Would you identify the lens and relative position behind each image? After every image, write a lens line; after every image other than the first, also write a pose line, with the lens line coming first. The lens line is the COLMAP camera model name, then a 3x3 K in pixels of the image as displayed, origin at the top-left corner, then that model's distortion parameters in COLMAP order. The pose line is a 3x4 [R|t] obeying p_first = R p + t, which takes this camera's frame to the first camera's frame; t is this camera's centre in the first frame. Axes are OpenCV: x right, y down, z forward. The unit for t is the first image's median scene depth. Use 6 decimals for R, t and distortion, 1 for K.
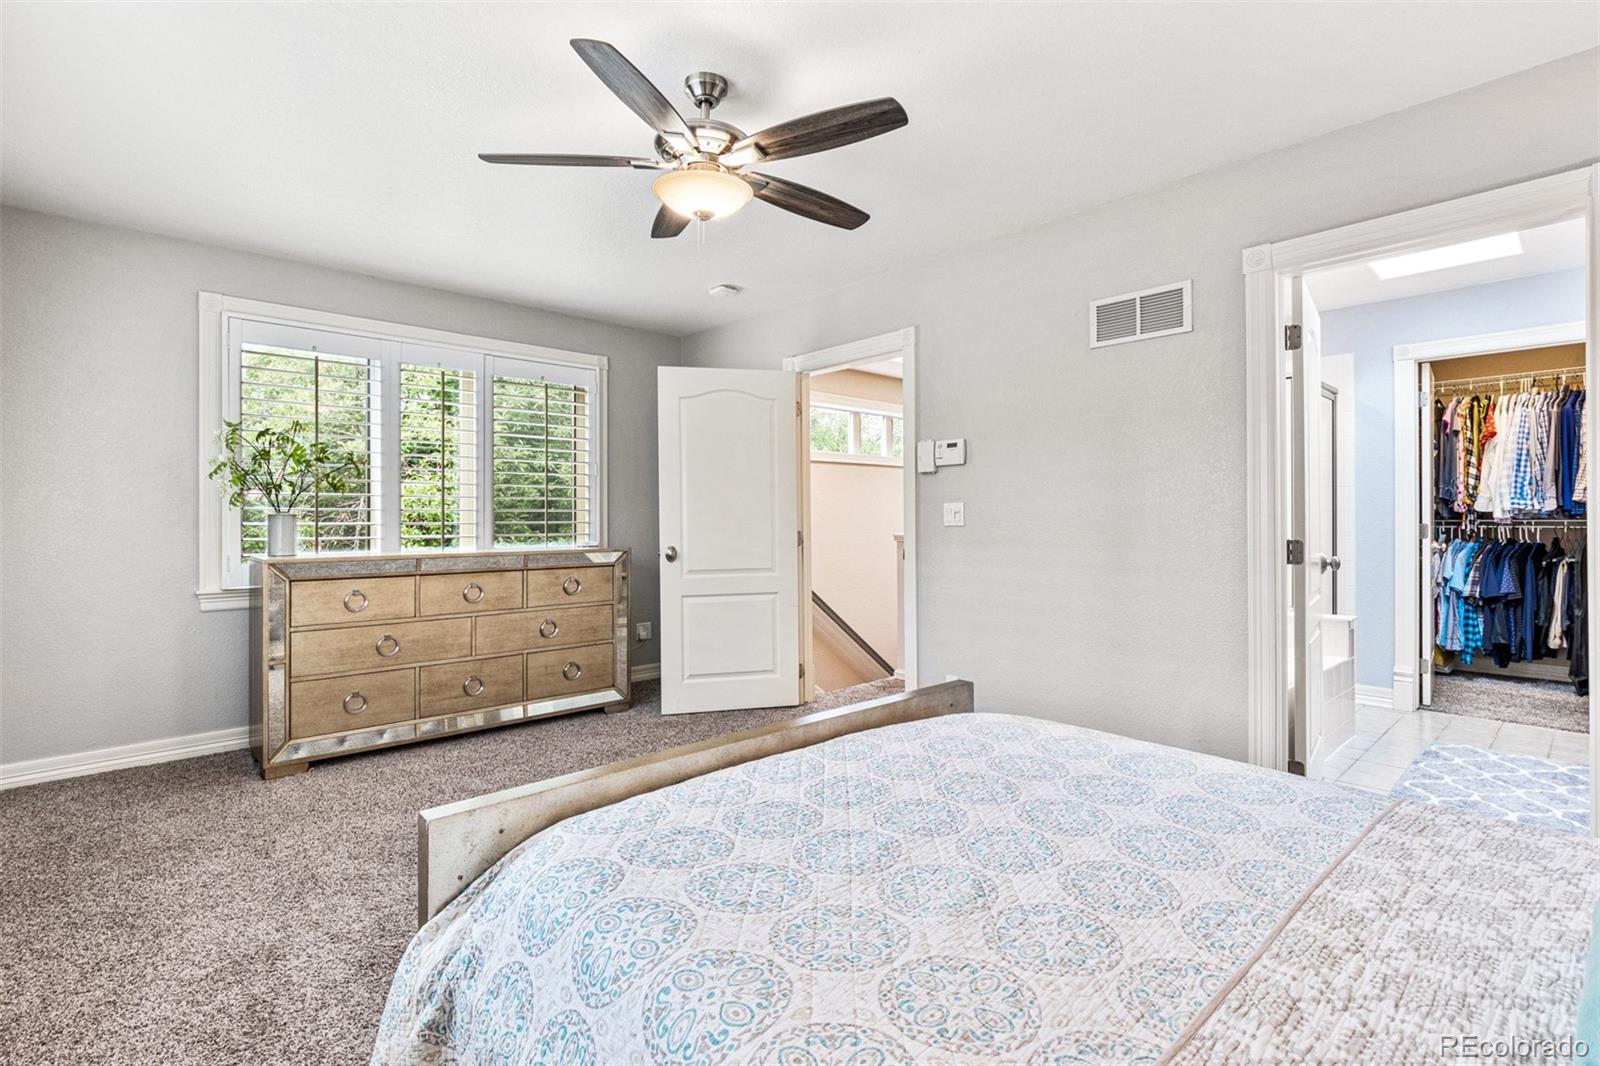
lens RADIAL K [[745.1, 0, 787.0], [0, 745.1, 507.6], [0, 0, 1]] dist [-0.002001, -0.000619]
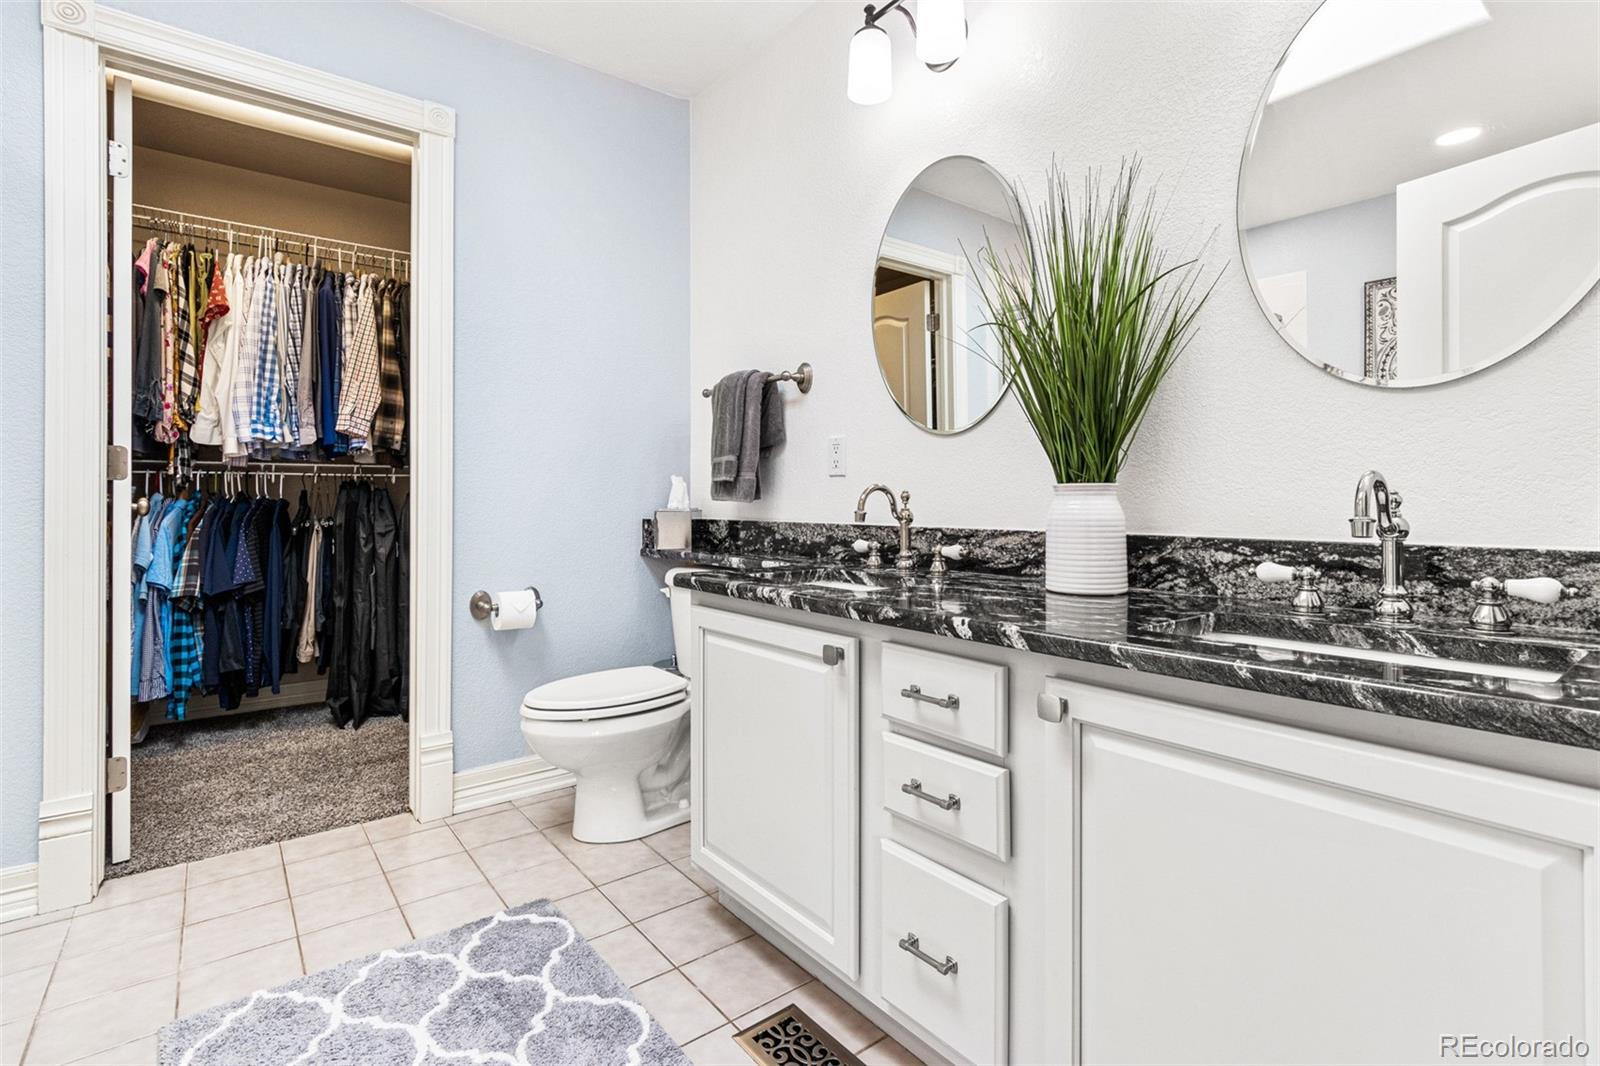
lens RADIAL K [[745.1, 0, 787.0], [0, 745.1, 507.6], [0, 0, 1]] dist [-0.002001, -0.000619]
pose [[0.078299, -0.005555, 0.996914, 0.412702], [-0.012805, 0.999896, 0.006577, 0.045335], [-0.996848, -0.013280, 0.078220, 0.522105]]
